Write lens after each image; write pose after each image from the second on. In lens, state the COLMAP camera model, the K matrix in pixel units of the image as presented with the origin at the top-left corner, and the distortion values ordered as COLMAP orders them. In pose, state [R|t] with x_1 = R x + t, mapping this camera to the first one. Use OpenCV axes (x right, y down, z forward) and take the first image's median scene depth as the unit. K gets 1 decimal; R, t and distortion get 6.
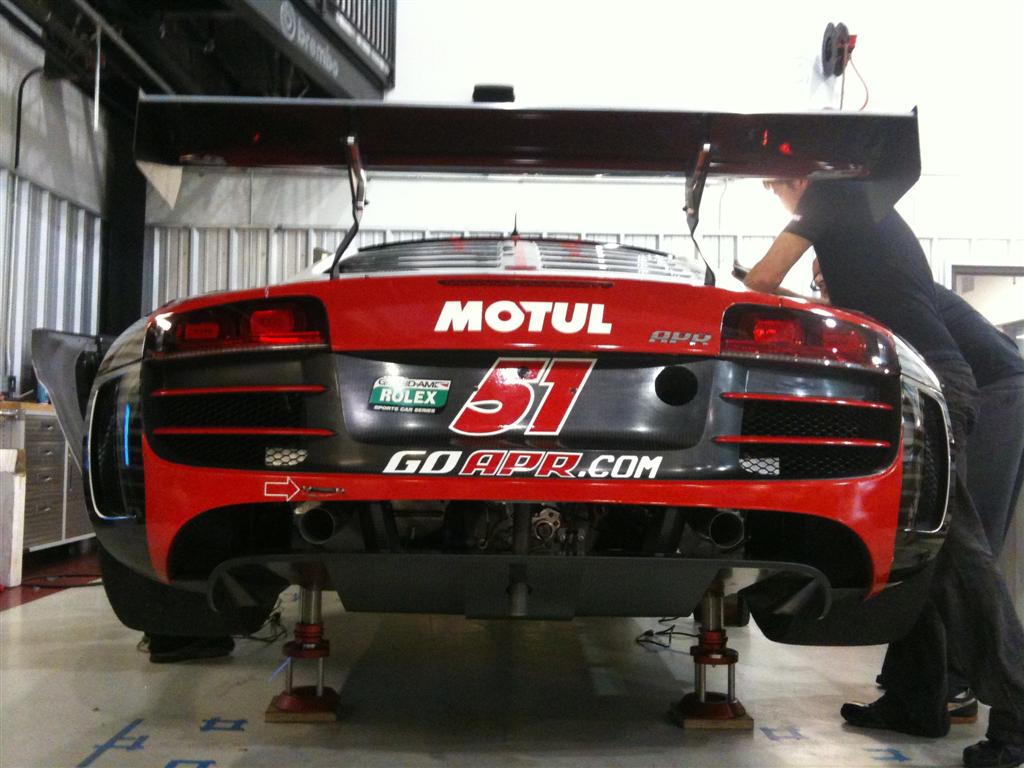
lens RADIAL K [[1063.2, 0, 514.6], [0, 1063.2, 386.8], [0, 0, 1]] dist [0.083859, -0.232074]
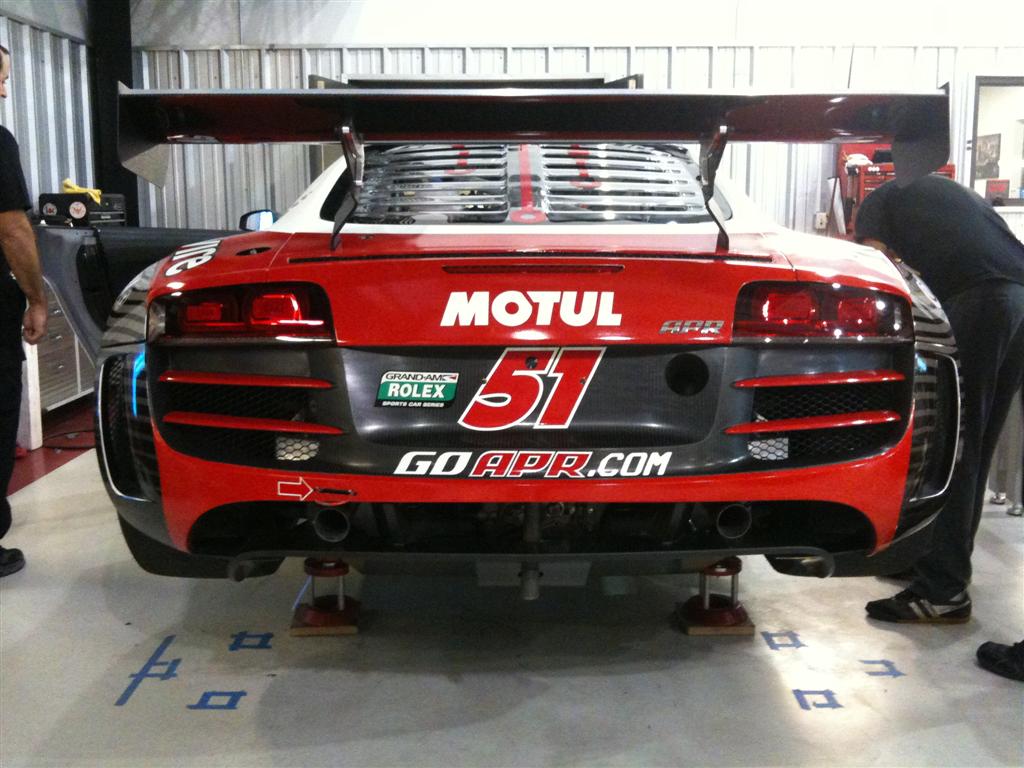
lens RADIAL K [[1063.2, 0, 514.6], [0, 1063.2, 386.8], [0, 0, 1]] dist [0.083859, -0.232074]
pose [[0.999849, -0.014955, -0.008871, 0.000693], [0.016434, 0.979417, 0.201176, -0.190853], [0.005680, -0.201291, 0.979515, 0.028120]]
